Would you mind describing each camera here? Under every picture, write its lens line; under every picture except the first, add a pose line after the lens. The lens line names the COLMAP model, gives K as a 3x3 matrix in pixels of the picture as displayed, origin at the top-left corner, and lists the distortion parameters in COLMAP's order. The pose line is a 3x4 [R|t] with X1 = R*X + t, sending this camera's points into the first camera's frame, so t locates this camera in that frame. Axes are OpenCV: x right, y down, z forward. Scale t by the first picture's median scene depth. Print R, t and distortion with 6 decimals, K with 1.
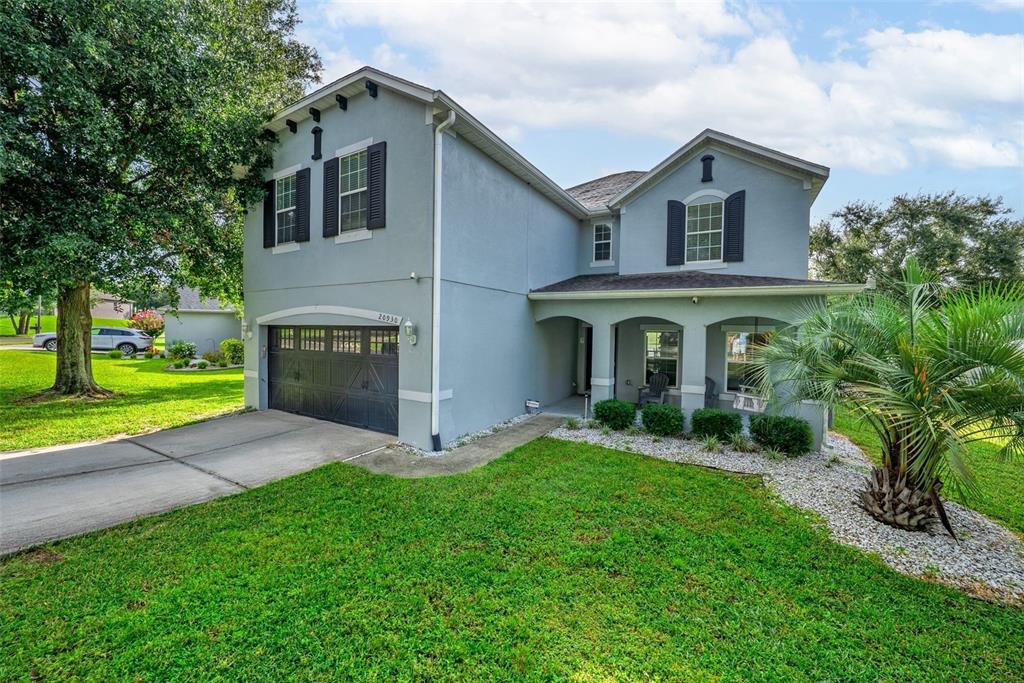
lens RADIAL K [[409.3, 0, 514.1], [0, 409.3, 343.8], [0, 0, 1]] dist [-0.007709, 0.000544]
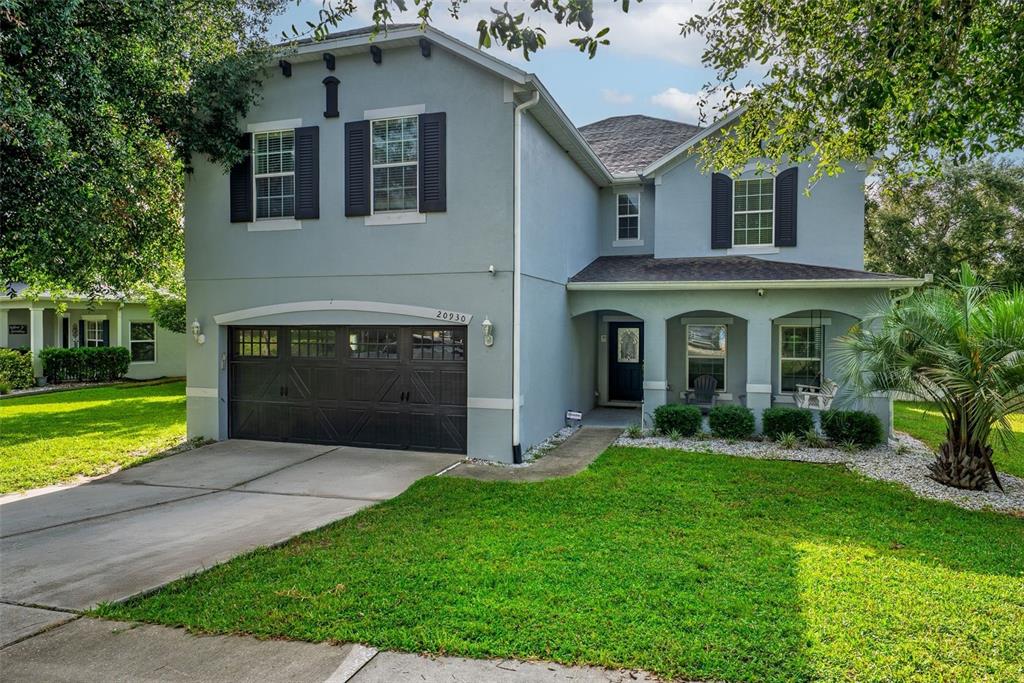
lens RADIAL K [[716.9, 0, 512.0], [0, 716.9, 341.5], [0, 0, 1]] dist [0.076745, -0.038795]
pose [[0.972560, -0.019890, 0.231799, -0.482541], [0.021689, 0.999751, -0.005216, 0.001594], [-0.231638, 0.010100, 0.972750, -0.462702]]
